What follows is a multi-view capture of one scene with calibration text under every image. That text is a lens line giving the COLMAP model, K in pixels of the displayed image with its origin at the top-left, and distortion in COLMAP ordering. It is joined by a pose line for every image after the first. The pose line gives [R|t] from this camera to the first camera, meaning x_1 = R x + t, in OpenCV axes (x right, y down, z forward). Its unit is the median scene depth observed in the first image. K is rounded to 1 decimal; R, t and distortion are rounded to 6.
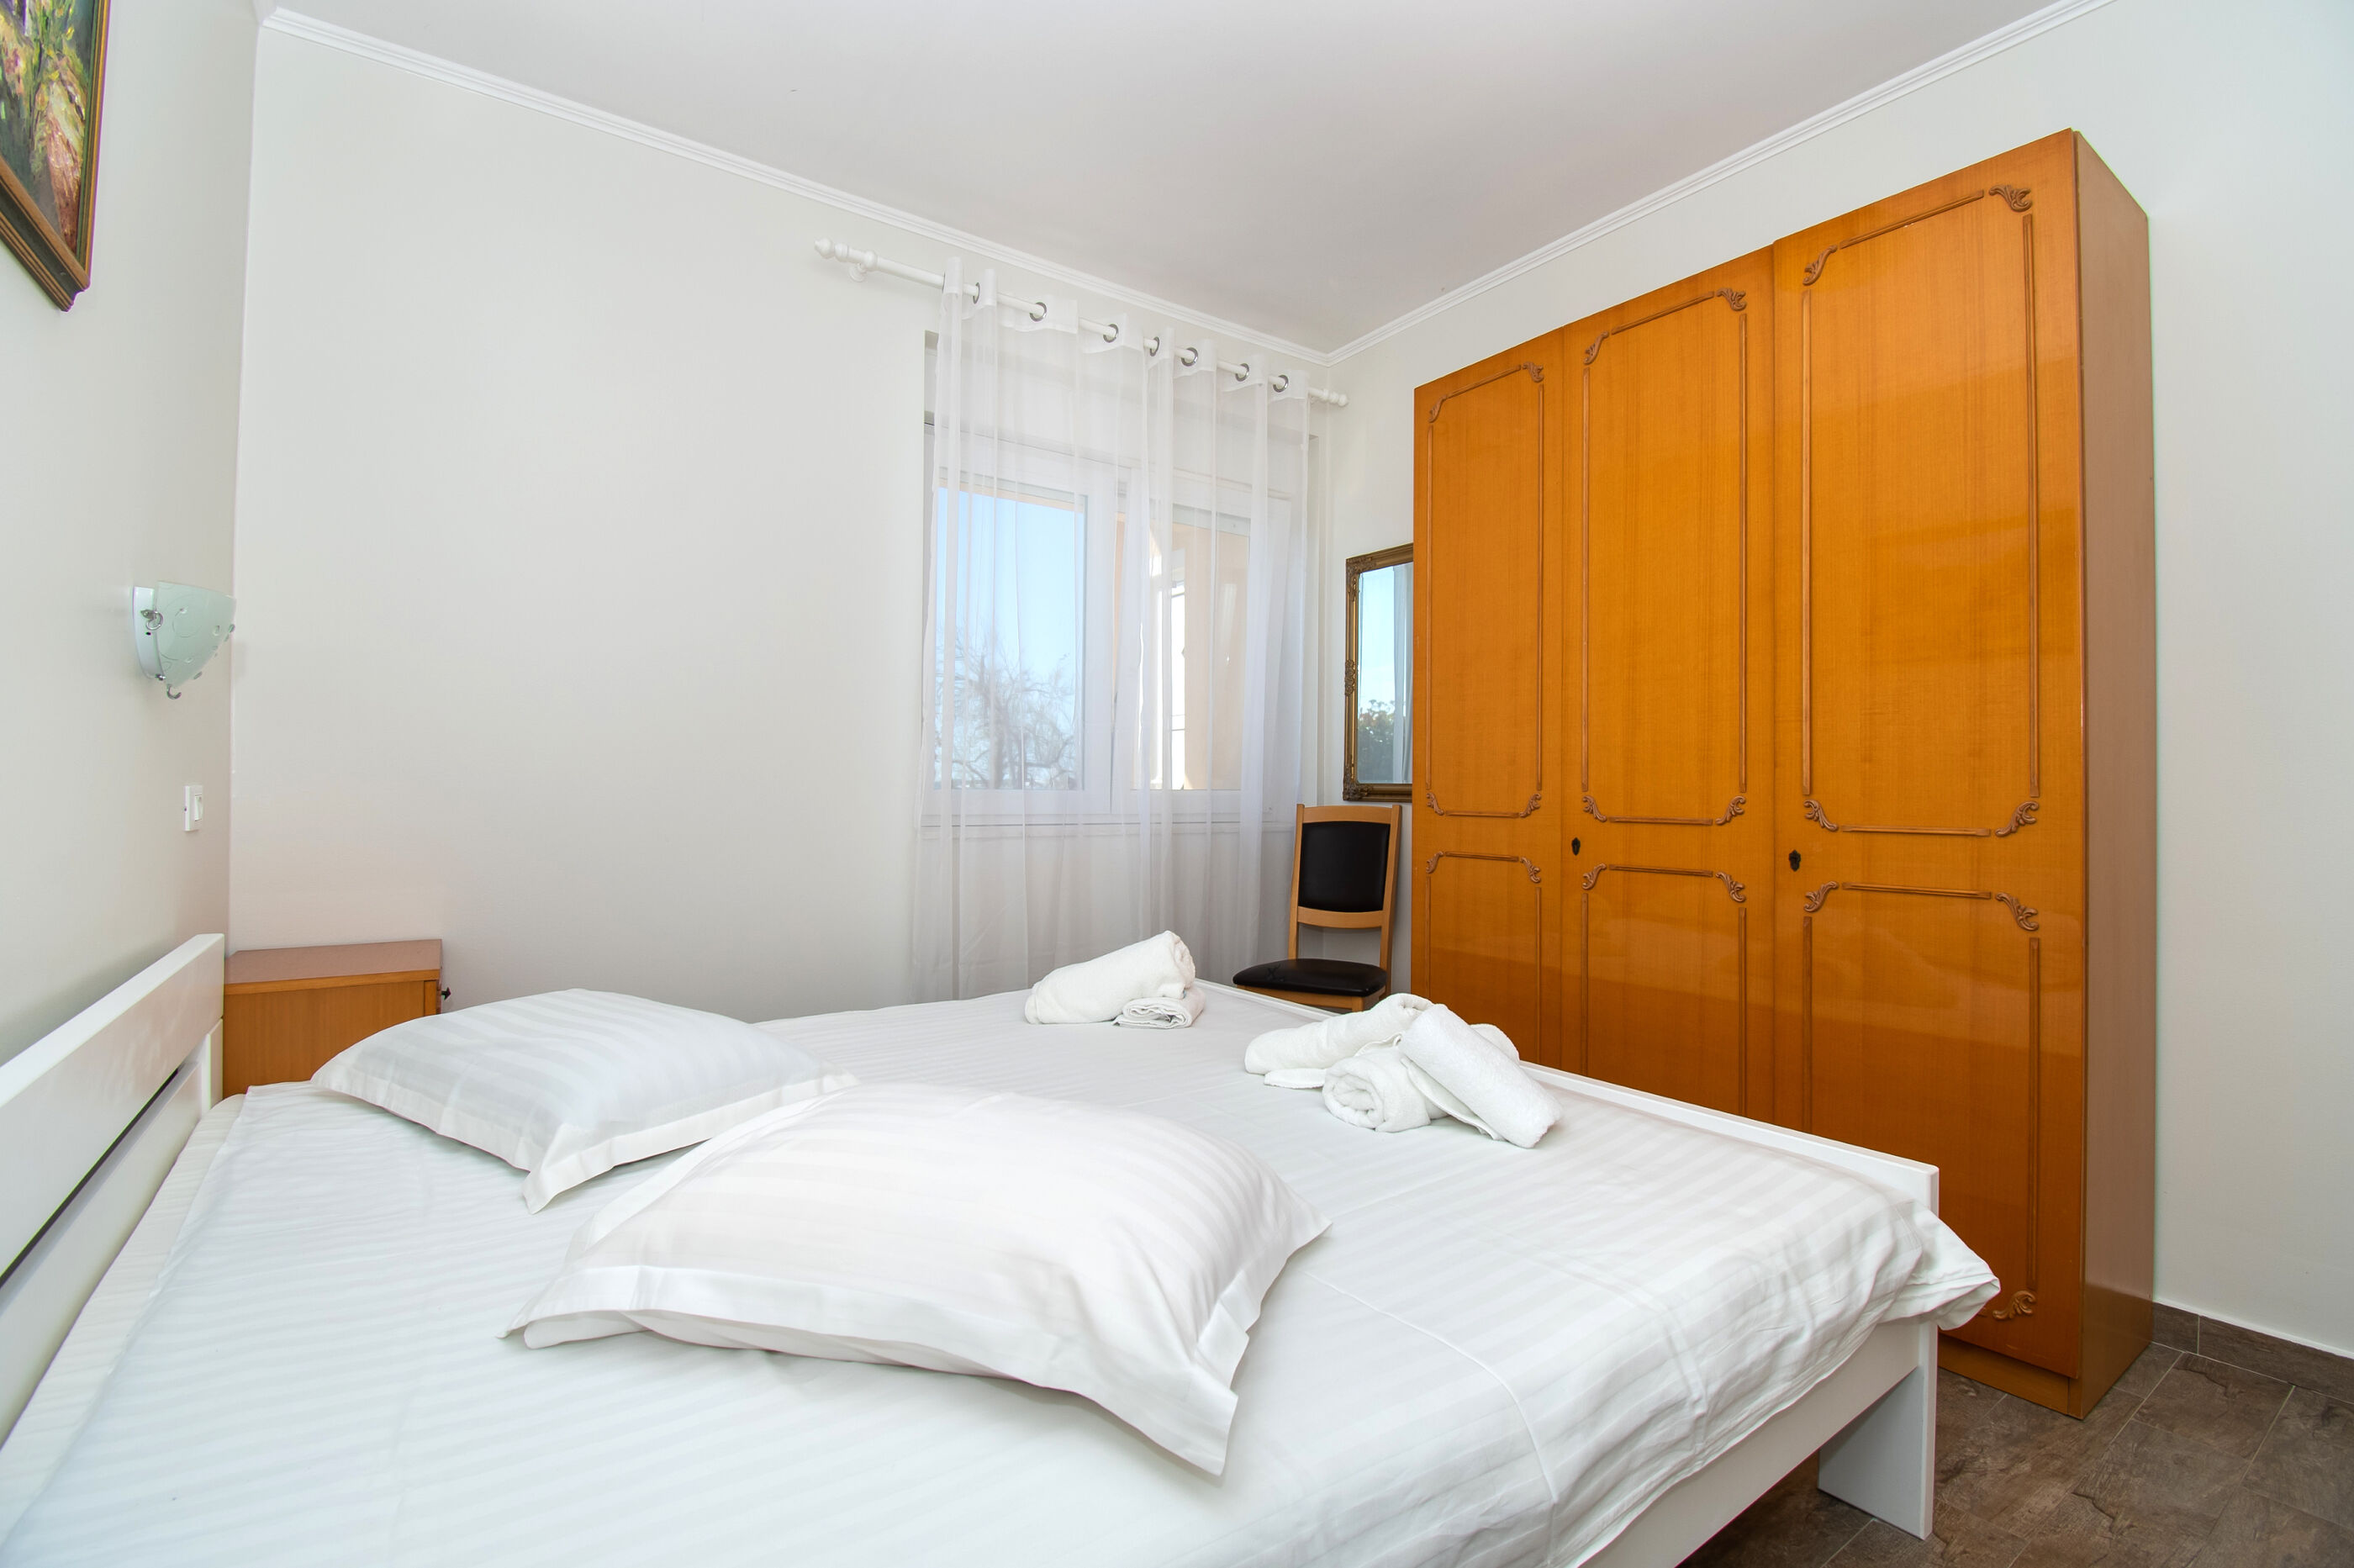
lens RADIAL K [[1056.2, 0, 1179.9], [0, 1056.2, 781.8], [0, 0, 1]] dist [-0.008016, -0.009371]
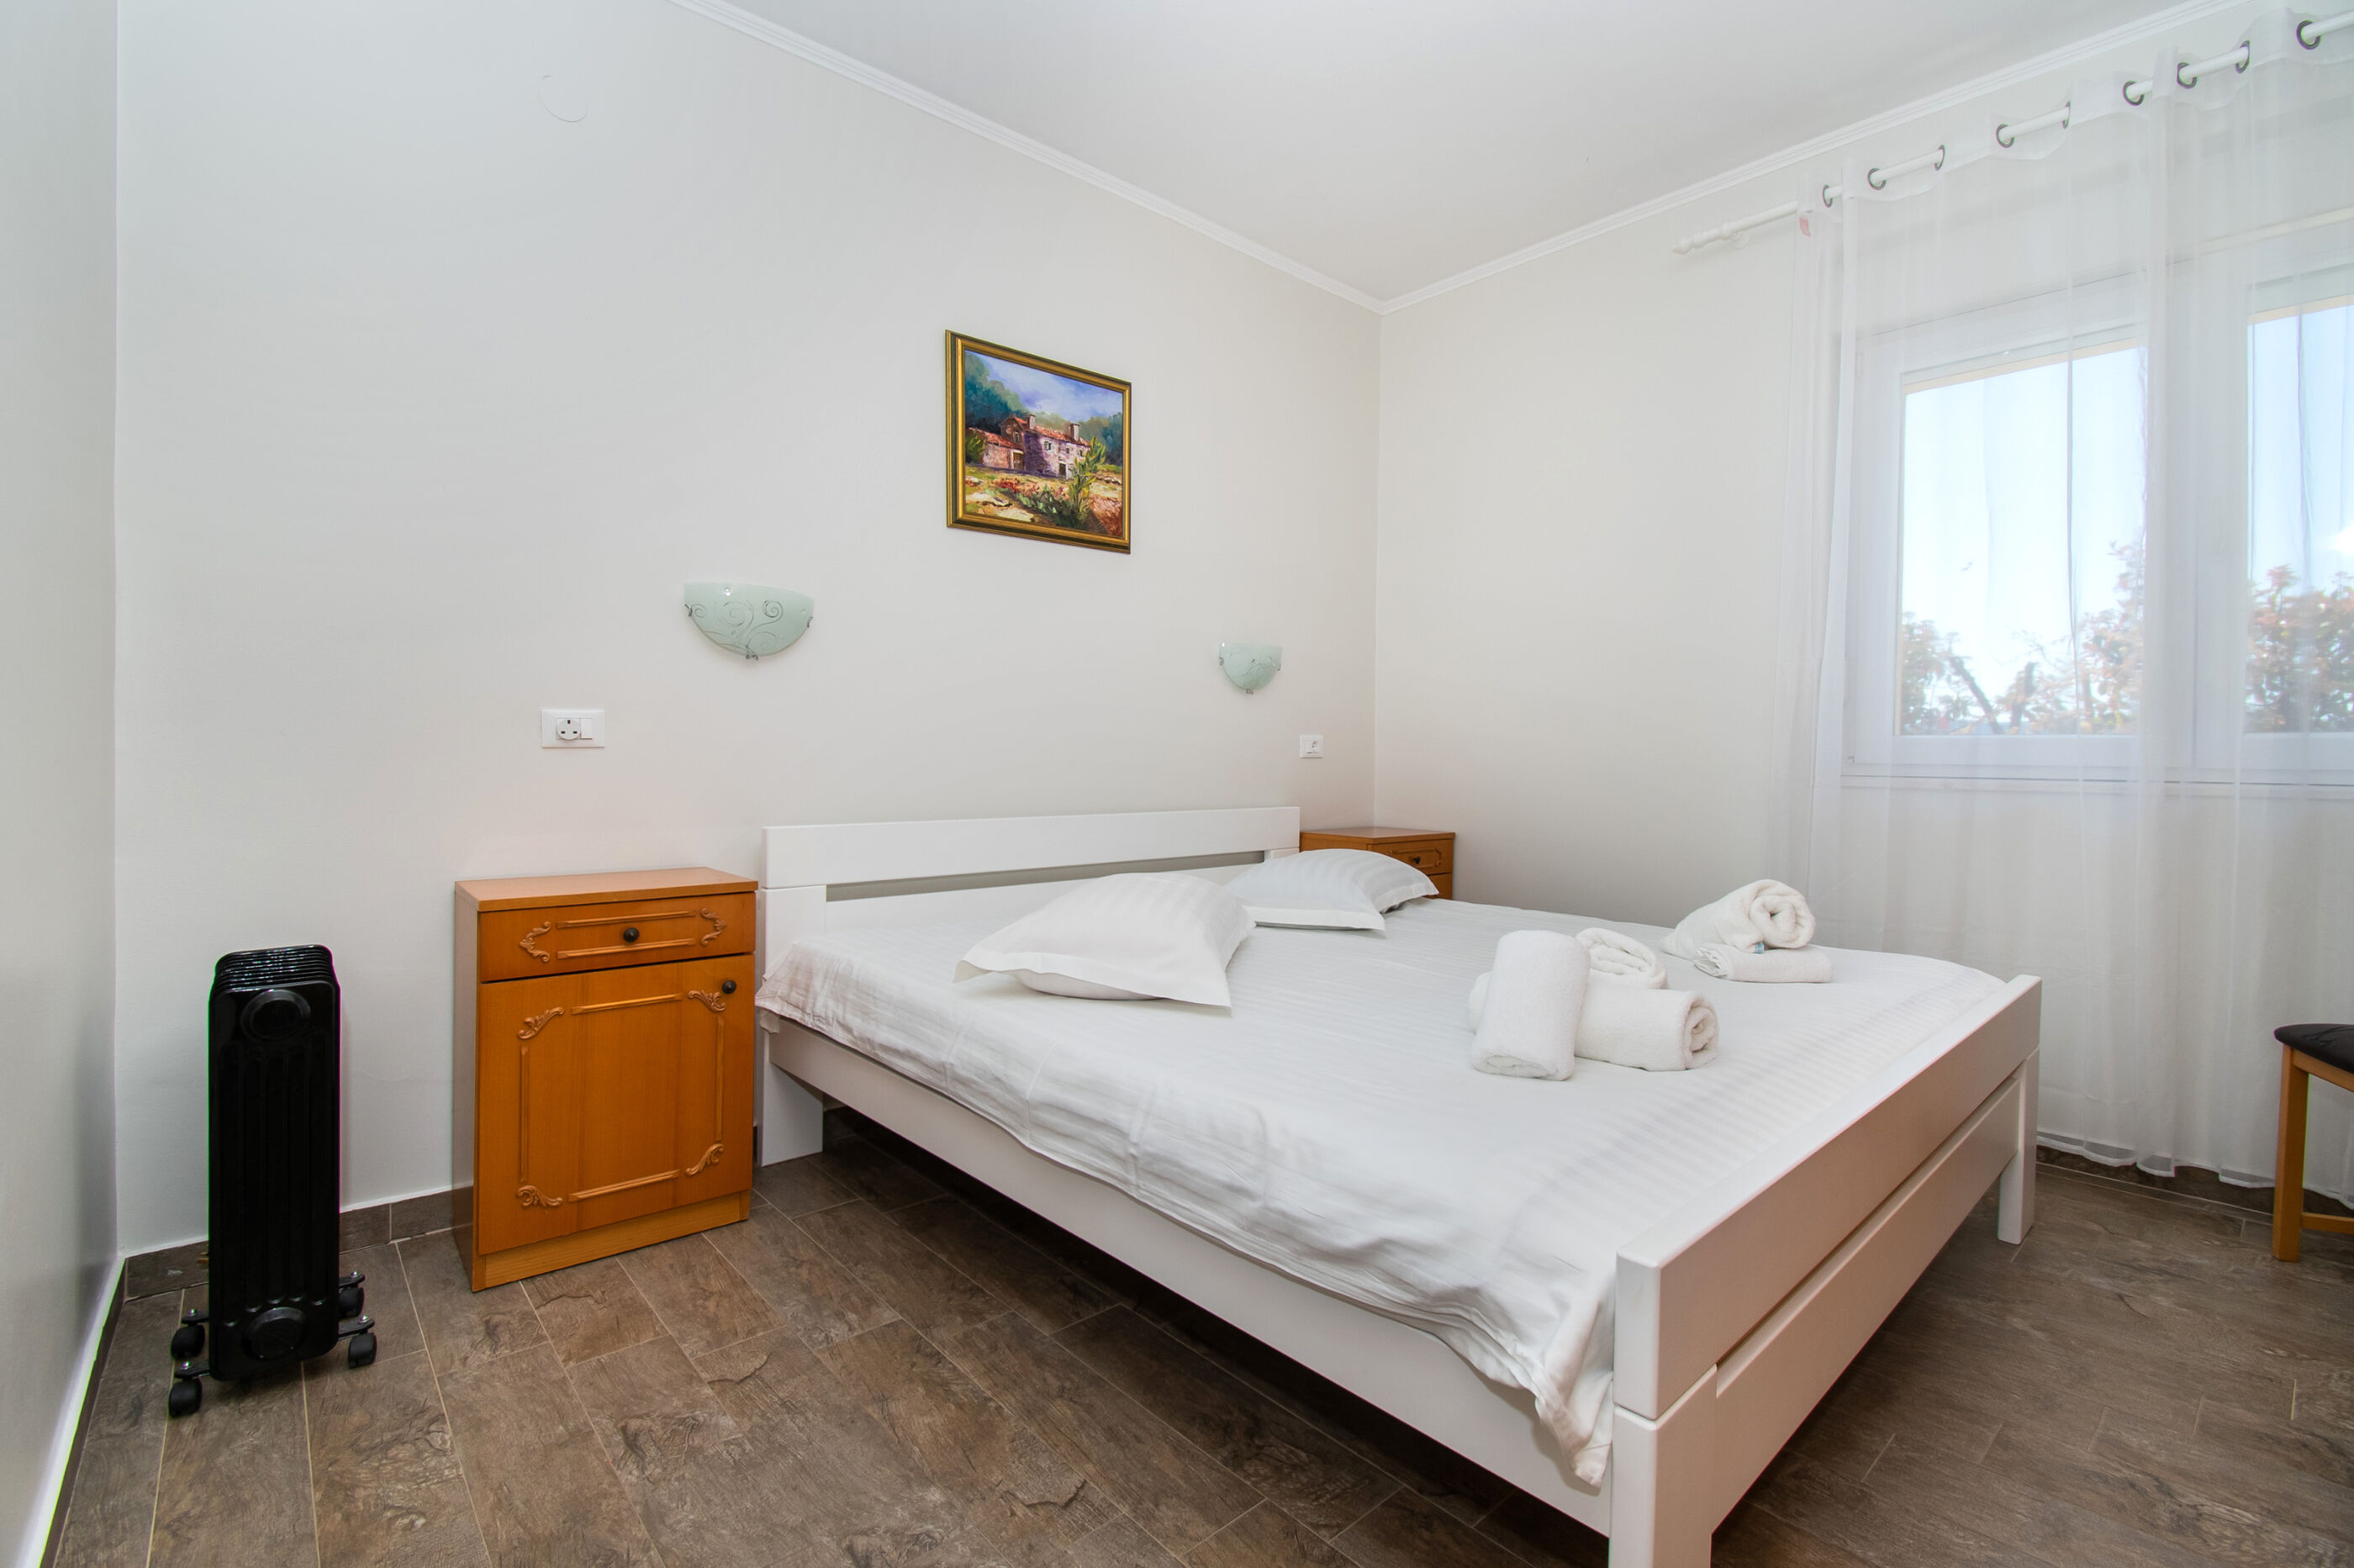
lens RADIAL K [[1056.2, 0, 1179.6], [0, 1056.2, 791.7], [0, 0, 1]] dist [-0.008016, -0.009371]
pose [[0.100646, 0.035085, -0.994303, 0.507618], [-0.001499, 0.999382, 0.035112, 0.020787], [0.994921, -0.002044, 0.100637, 0.249920]]
